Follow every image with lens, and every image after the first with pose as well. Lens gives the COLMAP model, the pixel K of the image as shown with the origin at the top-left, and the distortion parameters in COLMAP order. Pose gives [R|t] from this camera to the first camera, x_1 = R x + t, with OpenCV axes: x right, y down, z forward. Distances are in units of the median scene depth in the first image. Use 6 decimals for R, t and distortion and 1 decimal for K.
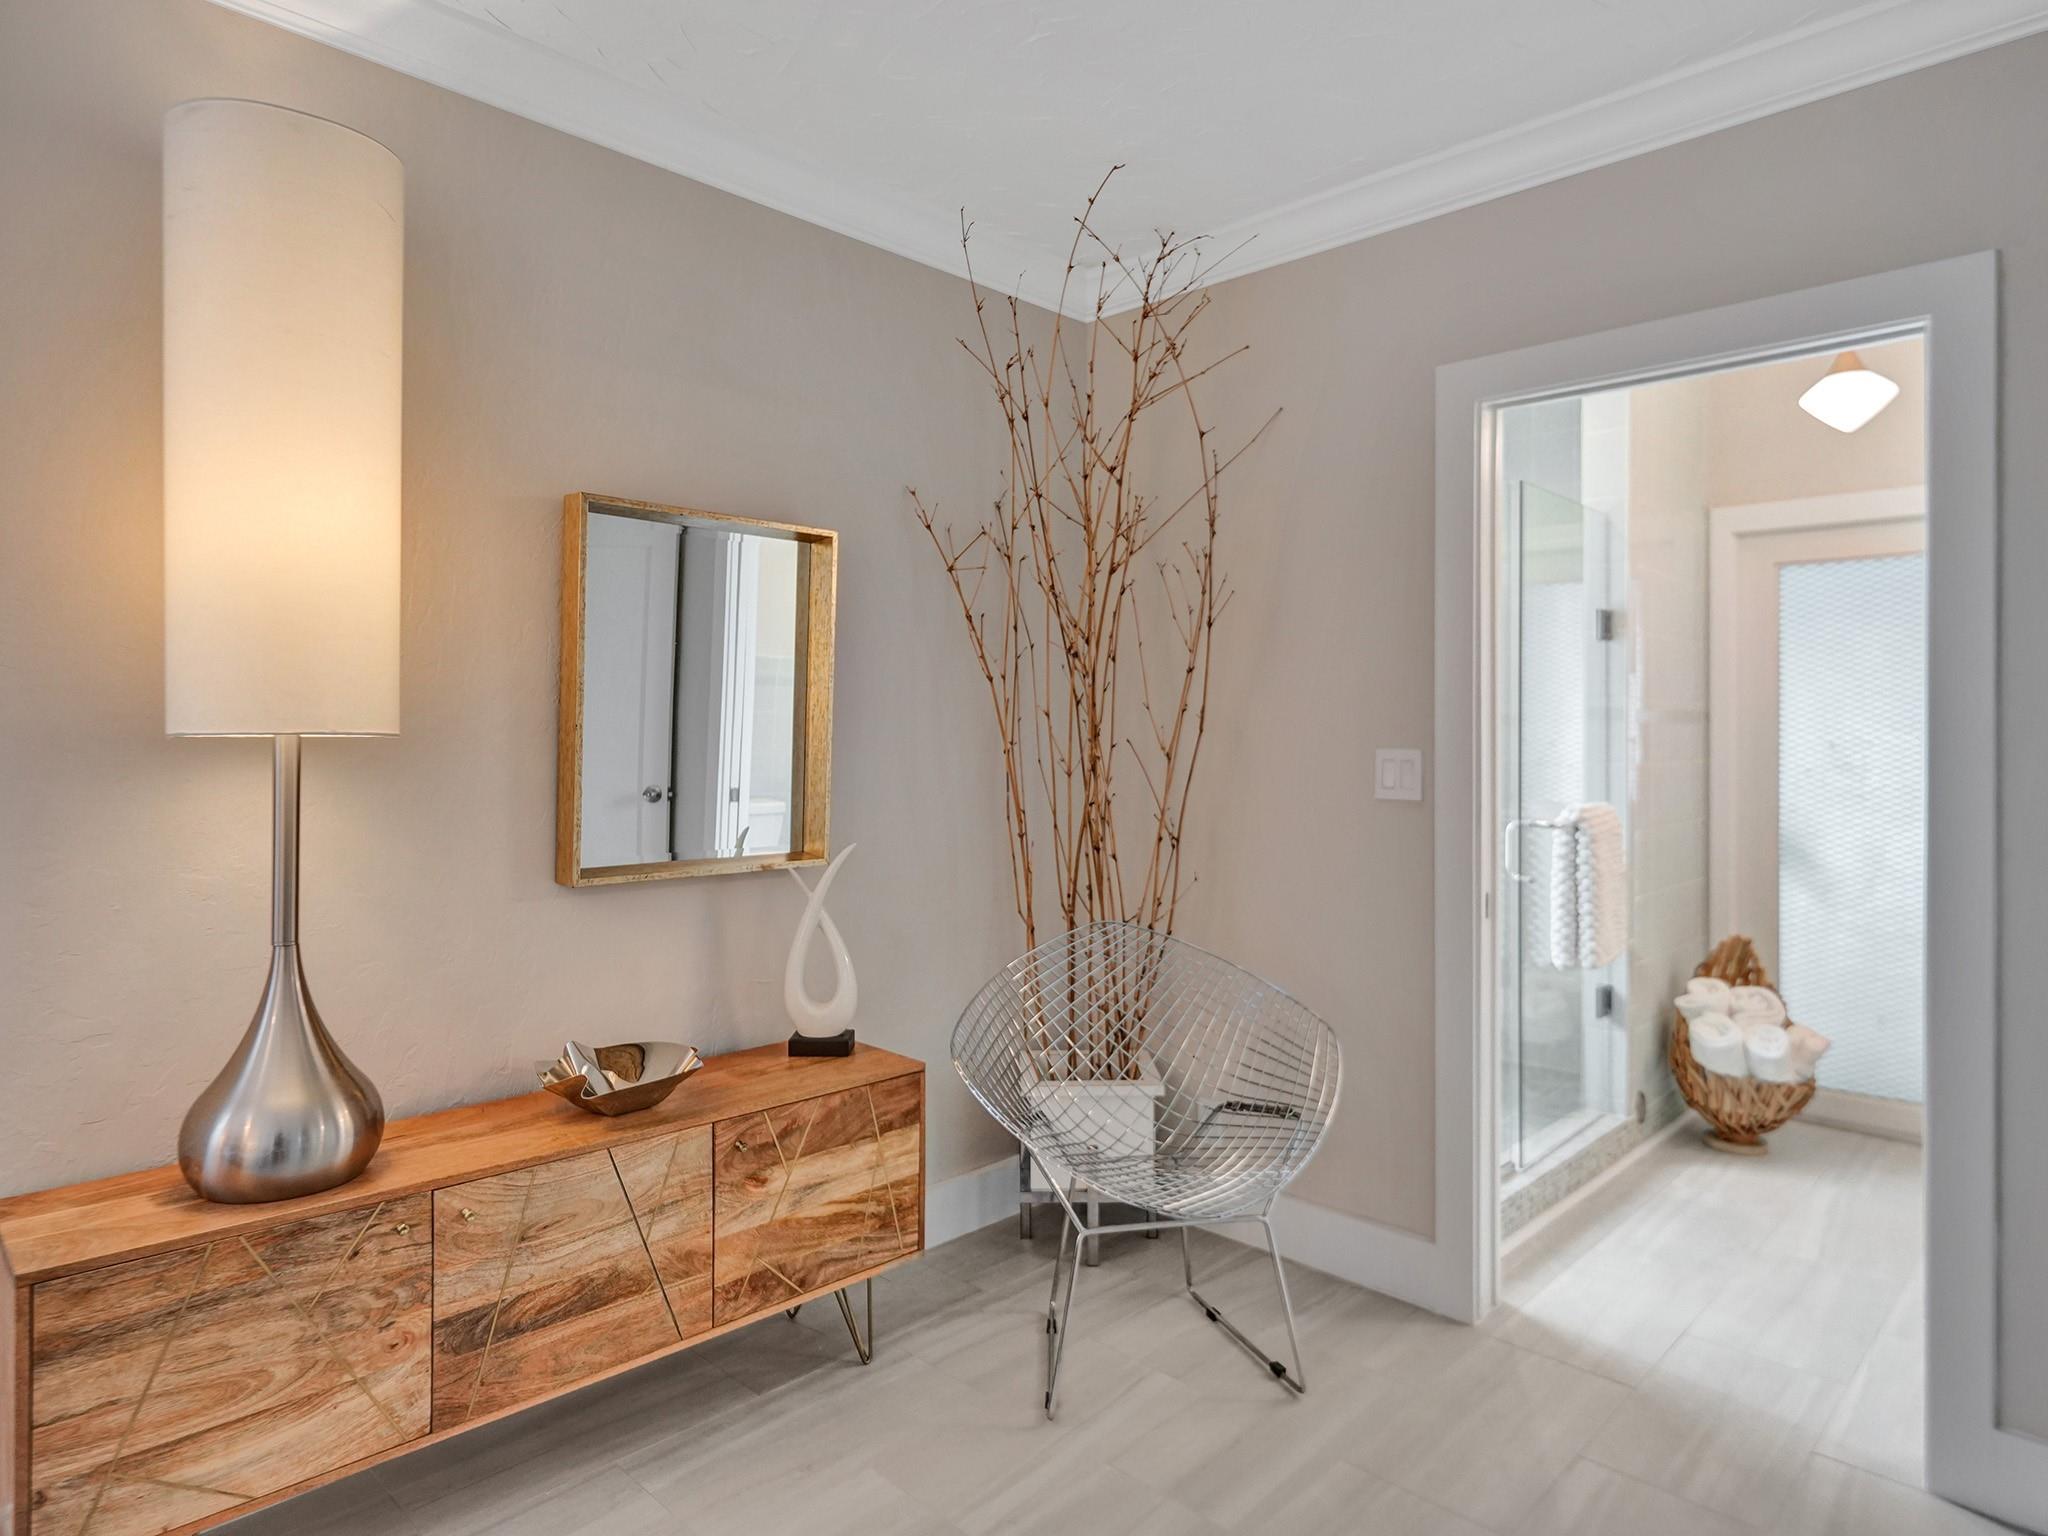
lens RADIAL K [[1208.3, 0, 1035.0], [0, 1208.3, 730.2], [0, 0, 1]] dist [-0.004525, -0.002837]
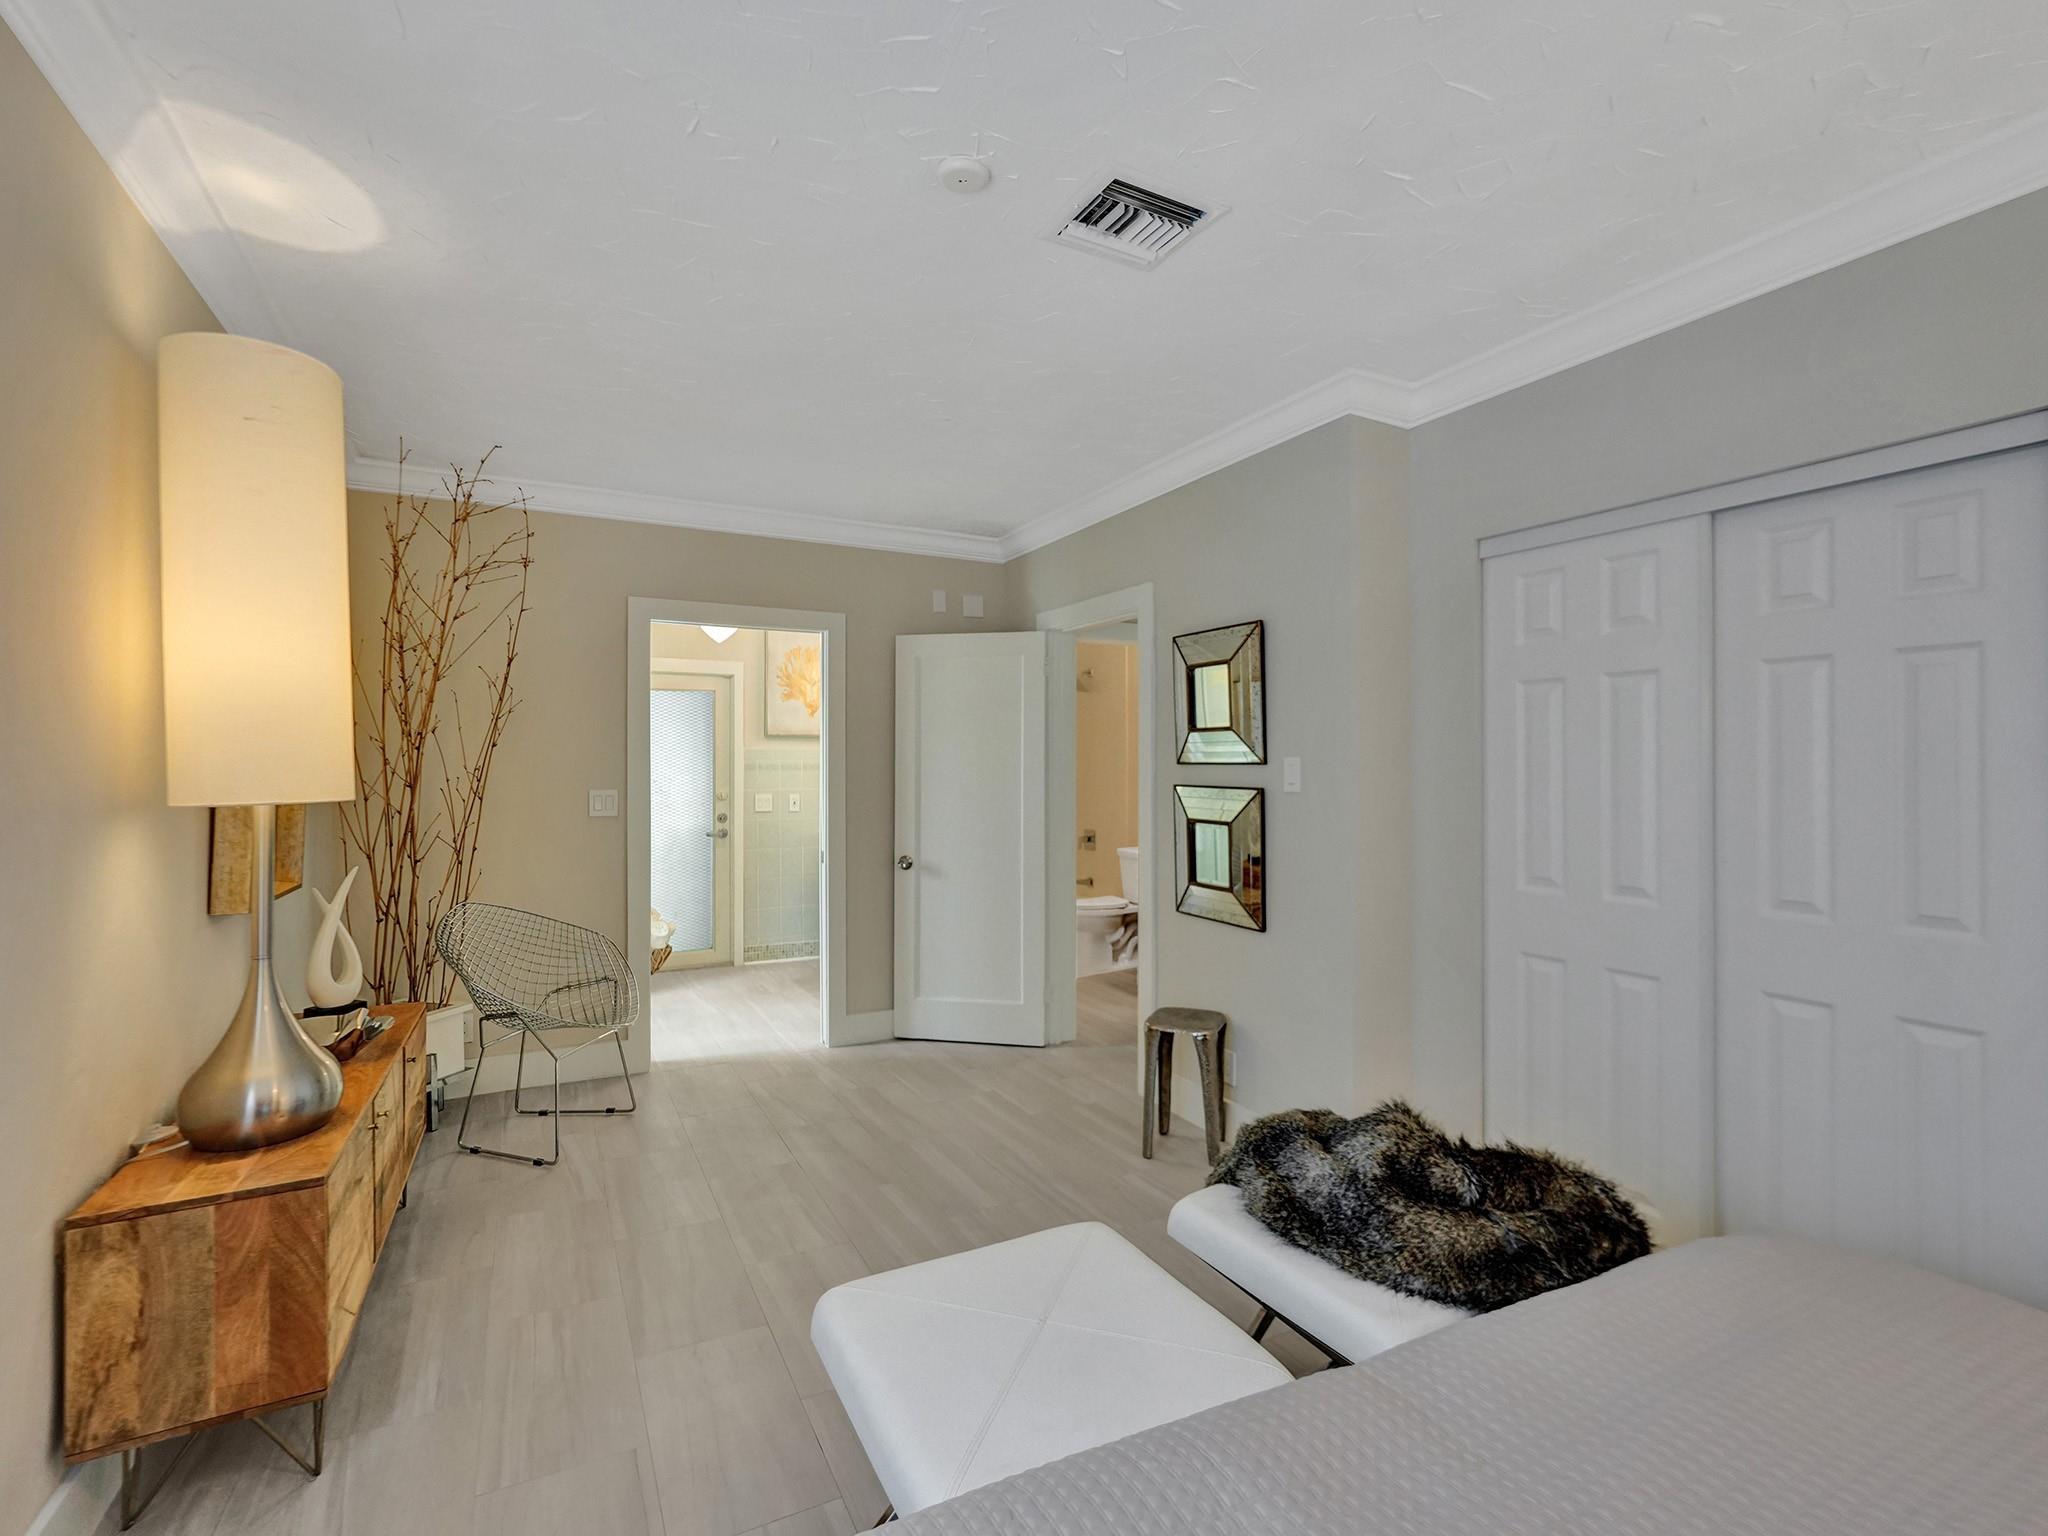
lens RADIAL K [[949.9, 0, 1019.5], [0, 949.9, 764.9], [0, 0, 1]] dist [-0.007908, 0.002502]
pose [[0.313359, -0.000203, 0.949635, -0.756235], [-0.005489, 0.999983, 0.002025, -0.024614], [-0.949619, -0.005847, 0.313353, -0.072929]]
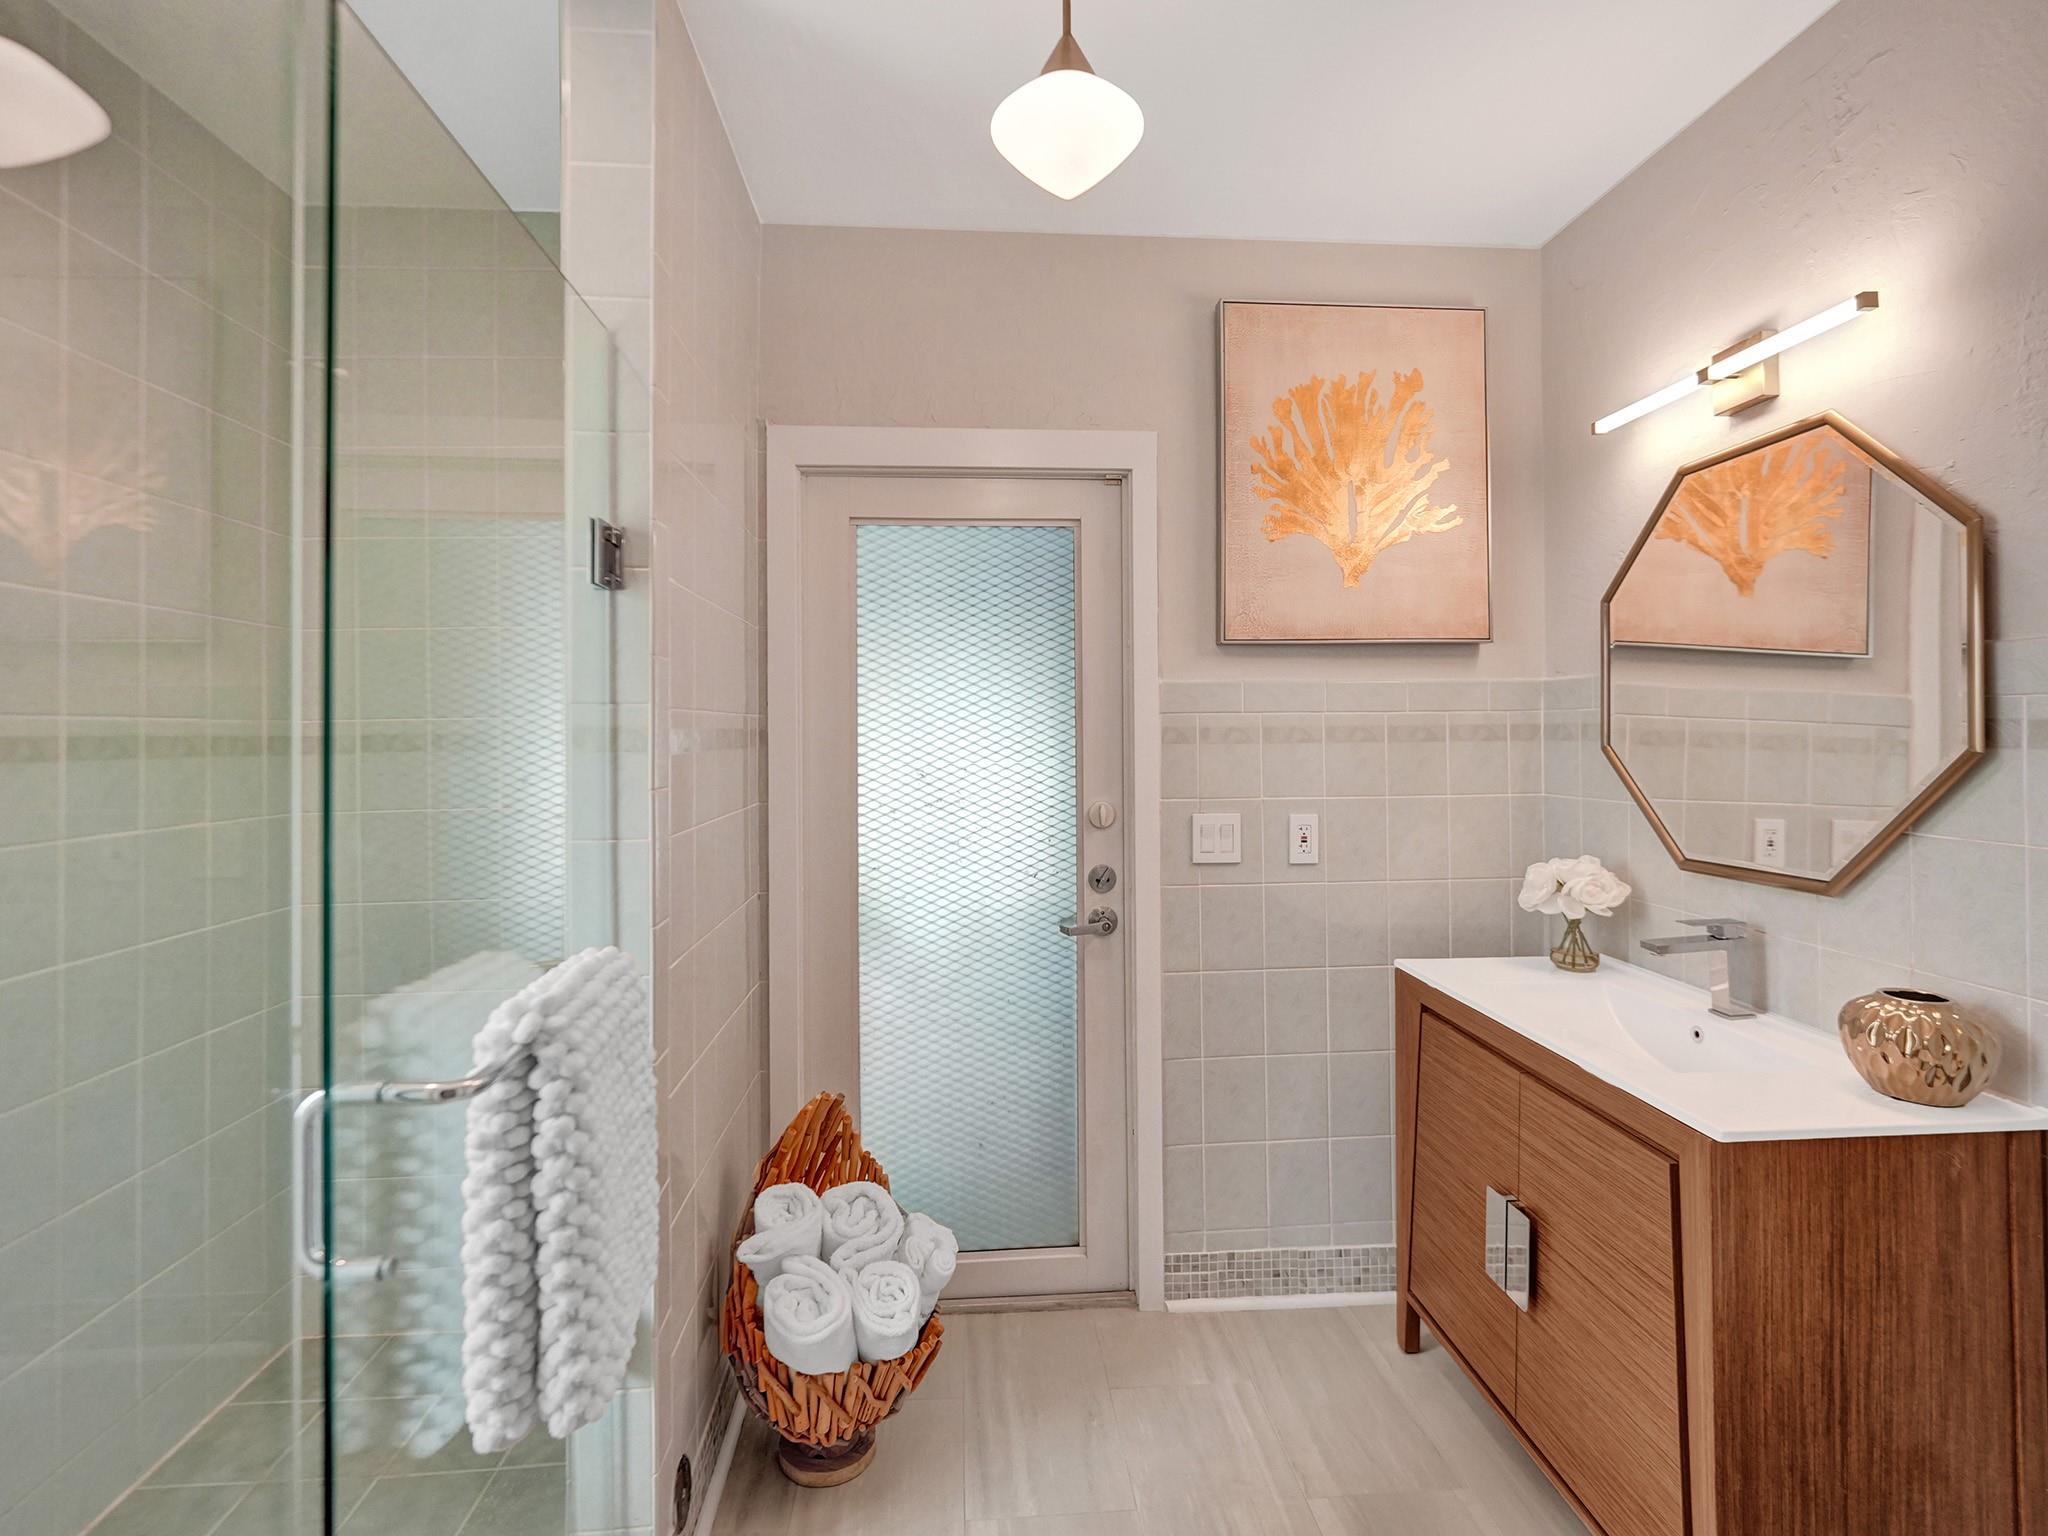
lens RADIAL K [[949.9, 0, 1019.1], [0, 949.9, 724.1], [0, 0, 1]] dist [-0.007908, 0.002502]
pose [[0.665975, -0.004166, 0.745963, 0.329264], [0.005151, 0.999986, 0.000987, -0.022316], [-0.745957, 0.003185, 0.665987, 0.687899]]
